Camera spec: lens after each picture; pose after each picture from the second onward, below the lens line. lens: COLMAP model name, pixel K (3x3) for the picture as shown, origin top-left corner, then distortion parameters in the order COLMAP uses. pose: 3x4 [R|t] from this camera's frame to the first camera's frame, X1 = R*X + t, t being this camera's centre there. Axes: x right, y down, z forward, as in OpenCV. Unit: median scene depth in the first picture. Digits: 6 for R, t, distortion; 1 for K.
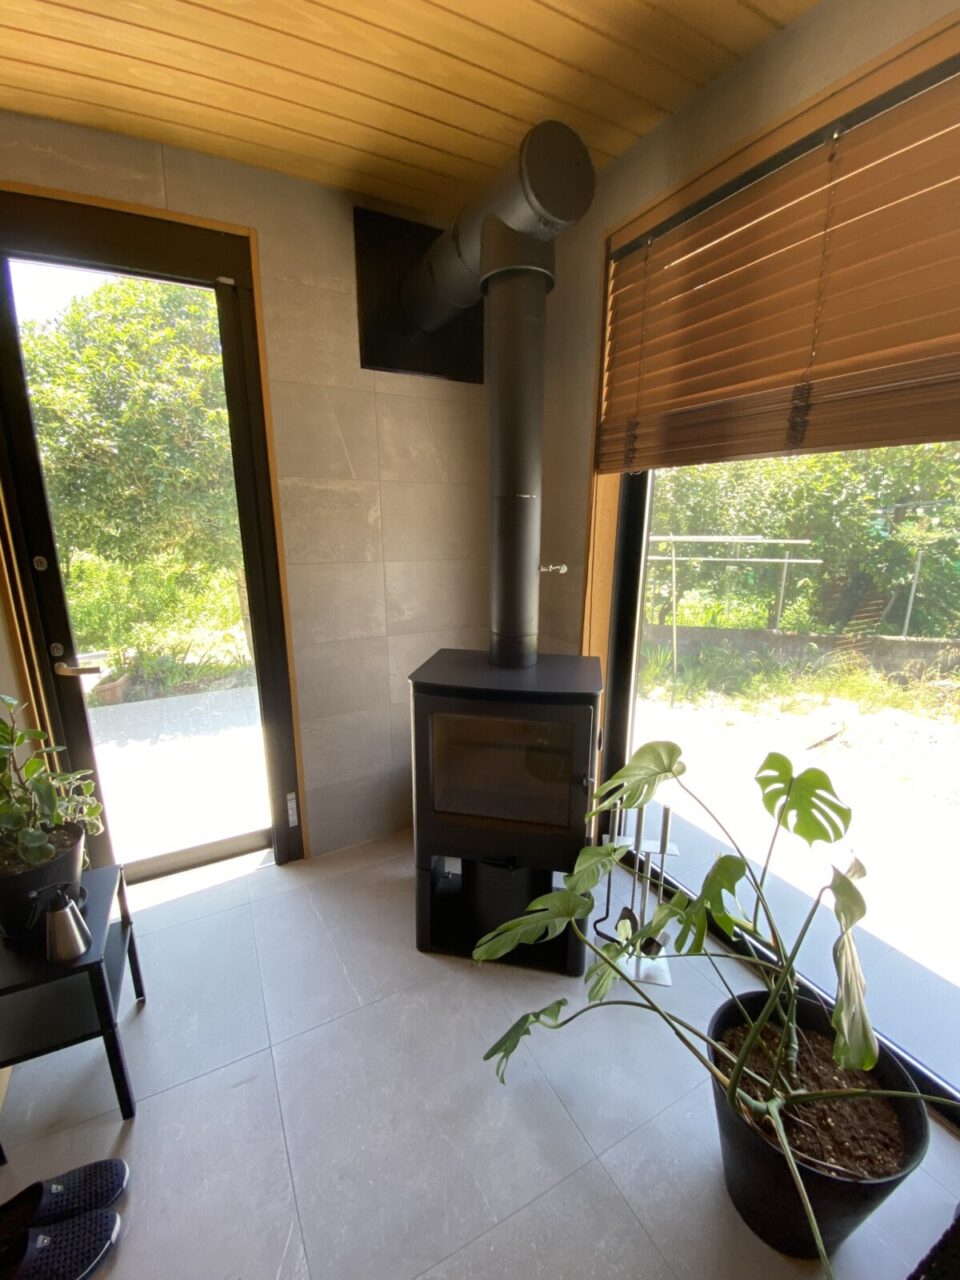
lens RADIAL K [[519.4, 0, 475.2], [0, 519.4, 633.4], [0, 0, 1]] dist [-0.014031, -0.002006]
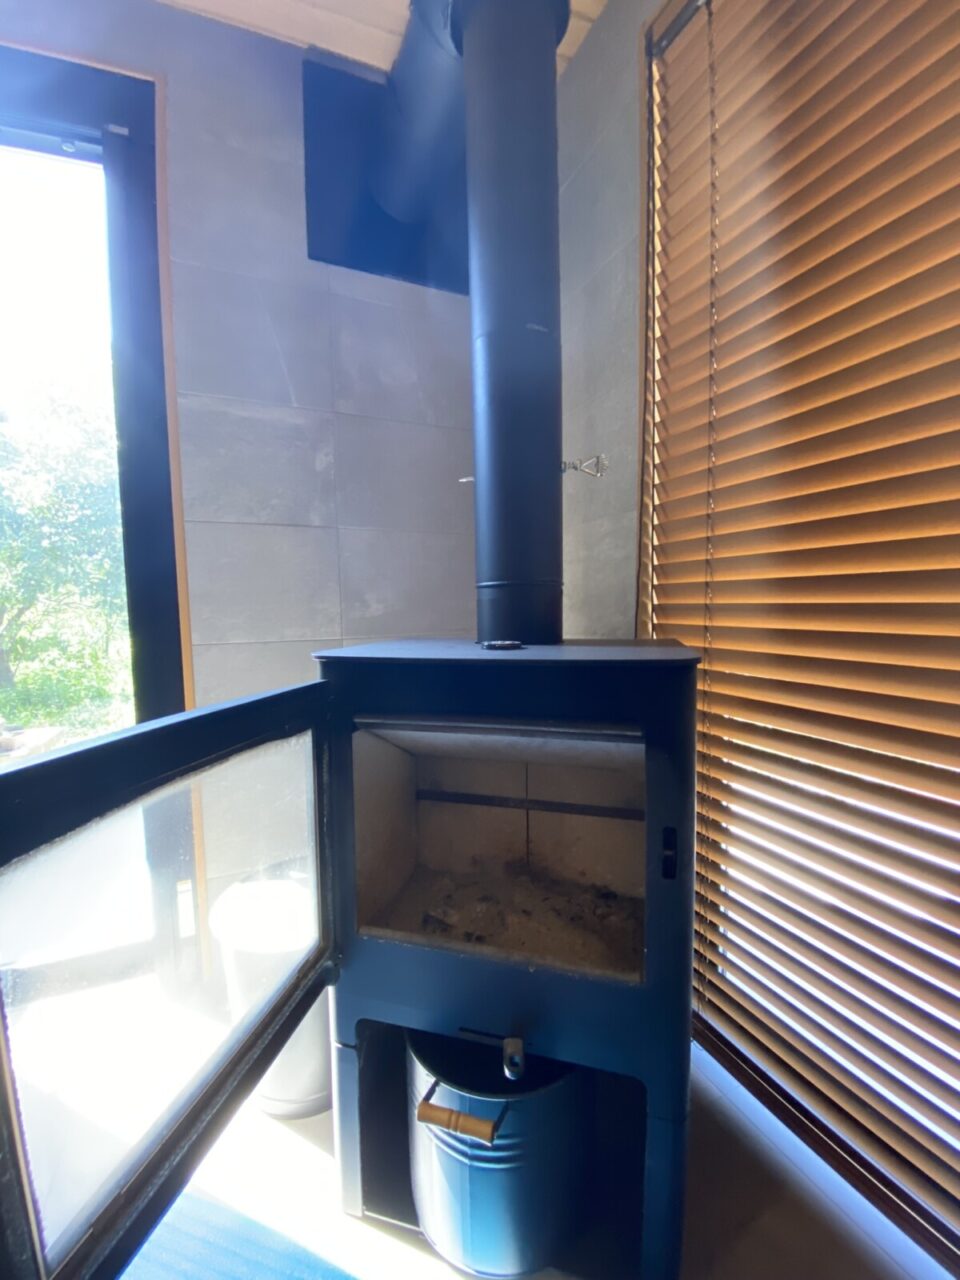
lens RADIAL K [[519.4, 0, 482.0], [0, 519.4, 631.3], [0, 0, 1]] dist [-0.014031, -0.002006]
pose [[0.997063, -0.010685, -0.075840, 0.070400], [-0.001678, 0.986935, -0.161108, 0.116965], [0.076571, 0.160762, 0.984019, 0.381905]]
